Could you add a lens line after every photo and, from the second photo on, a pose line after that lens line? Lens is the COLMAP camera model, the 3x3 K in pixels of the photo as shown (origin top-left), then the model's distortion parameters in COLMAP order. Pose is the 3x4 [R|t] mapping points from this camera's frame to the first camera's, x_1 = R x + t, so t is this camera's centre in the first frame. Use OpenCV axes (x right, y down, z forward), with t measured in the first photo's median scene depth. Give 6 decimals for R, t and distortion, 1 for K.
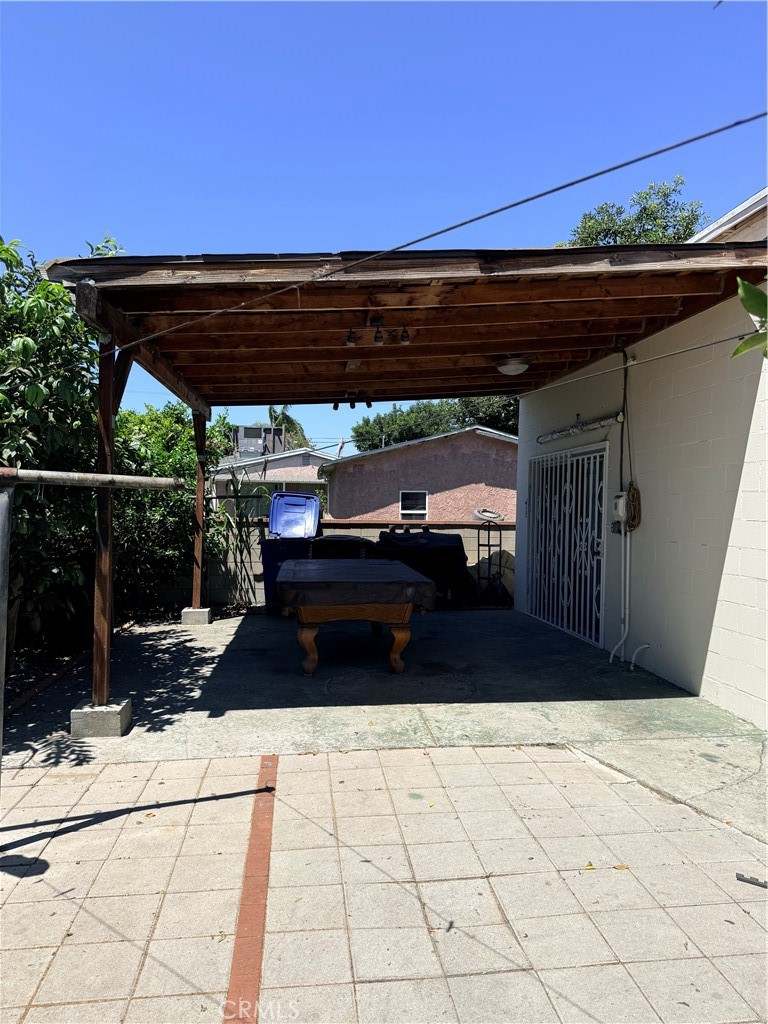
lens RADIAL K [[723.1, 0, 379.2], [0, 723.1, 519.0], [0, 0, 1]] dist [0.143478, -0.265172]
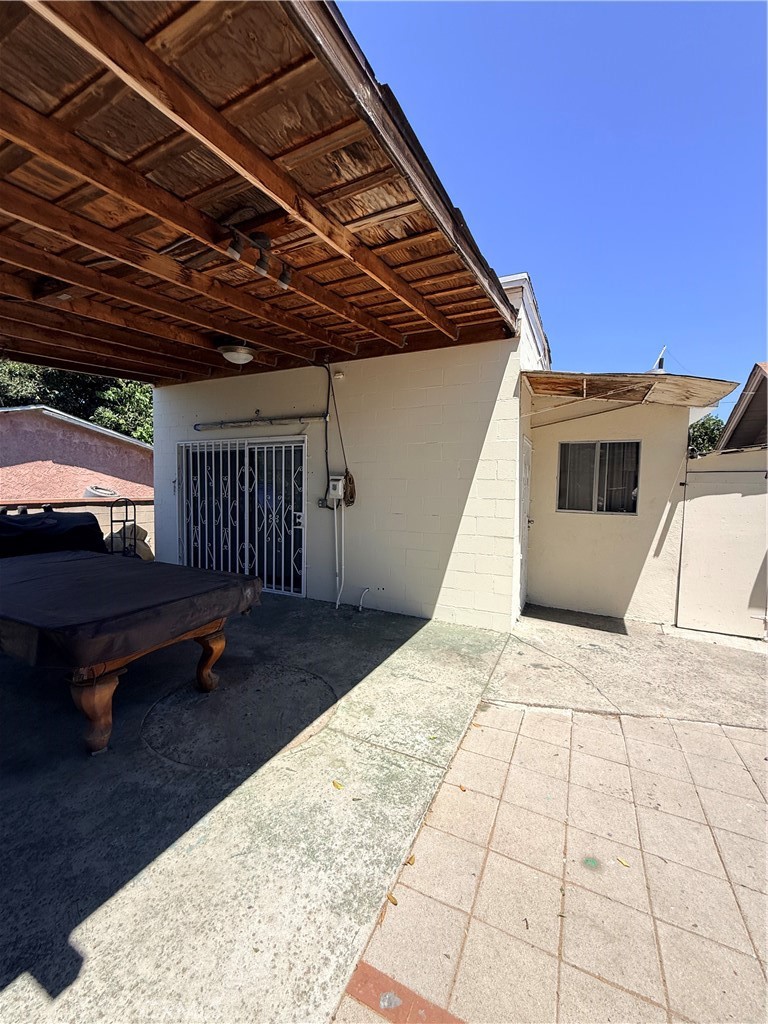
lens RADIAL K [[411.6, 0, 386.7], [0, 411.6, 509.6], [0, 0, 1]] dist [-0.000405, -0.000250]
pose [[0.531025, -0.055525, 0.845535, -0.299112], [0.008625, 0.998153, 0.060131, -0.026067], [-0.847312, -0.024638, 0.530523, 0.673380]]
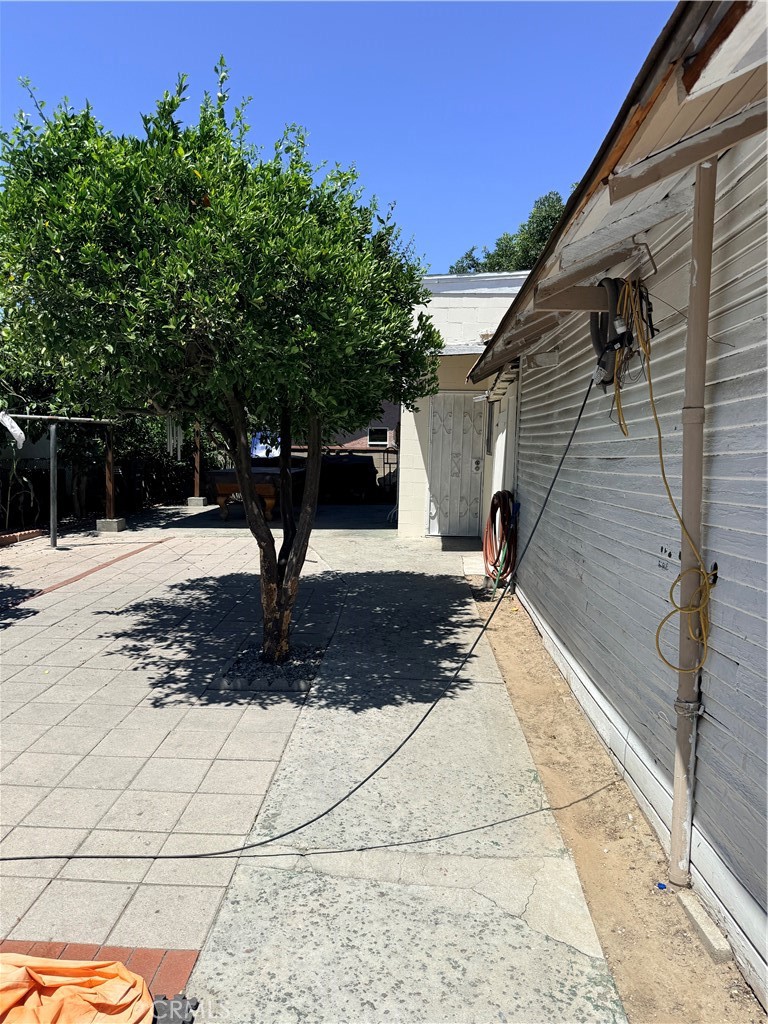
lens RADIAL K [[723.1, 0, 379.2], [0, 723.1, 519.0], [0, 0, 1]] dist [0.143478, -0.265172]
pose [[0.987546, 0.018883, -0.156195, 0.713899], [-0.005828, 0.996480, 0.083624, 0.049515], [0.157225, -0.081672, 0.984180, -0.986601]]
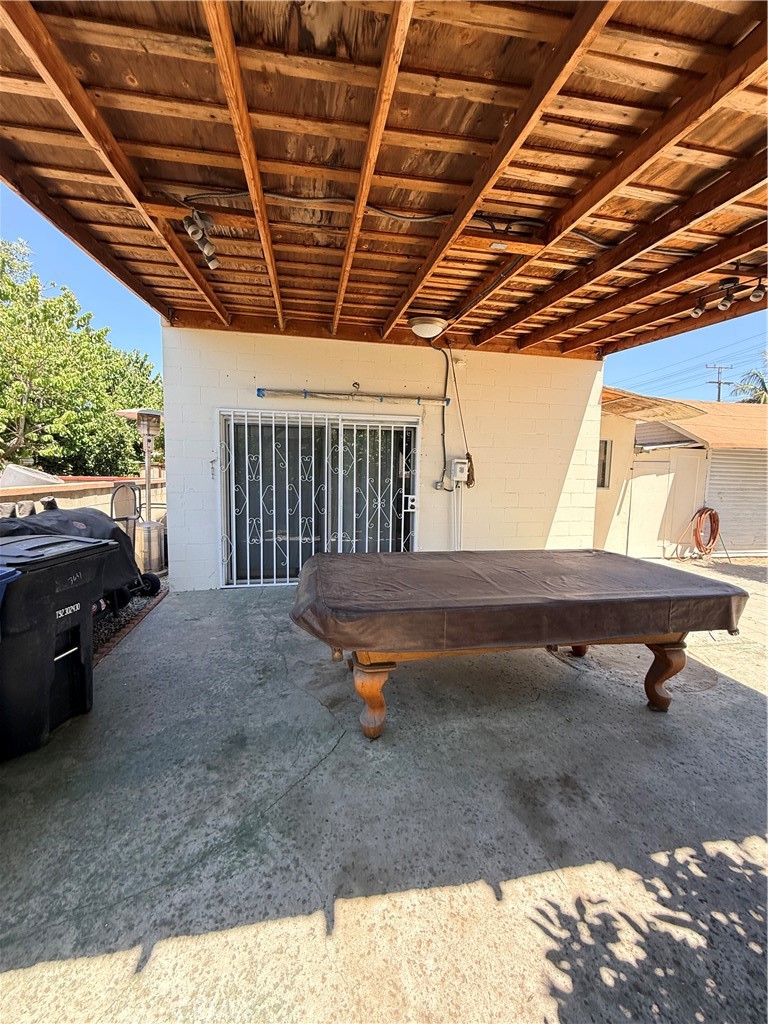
lens RADIAL K [[411.6, 0, 386.7], [0, 411.6, 509.6], [0, 0, 1]] dist [-0.000405, -0.000250]
pose [[-0.083887, -0.108008, 0.990604, -0.532611], [-0.001488, 0.994121, 0.108265, -0.033417], [-0.996474, 0.007608, -0.083555, 1.500621]]
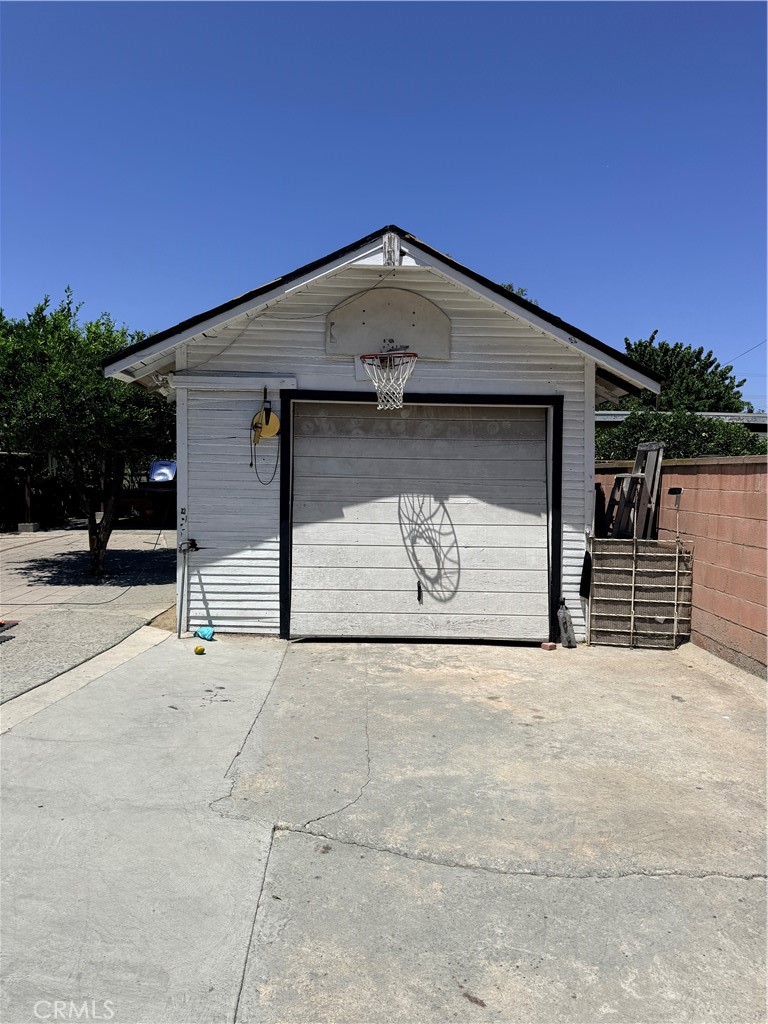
lens RADIAL K [[729.4, 0, 384.0], [0, 729.4, 512.0], [0, 0, 1]] dist [-0.005279, -0.007976]
pose [[0.996414, 0.003630, -0.084530, 1.279493], [-0.000863, 0.999463, 0.032745, 0.085196], [0.084604, -0.032555, 0.995883, -1.809367]]
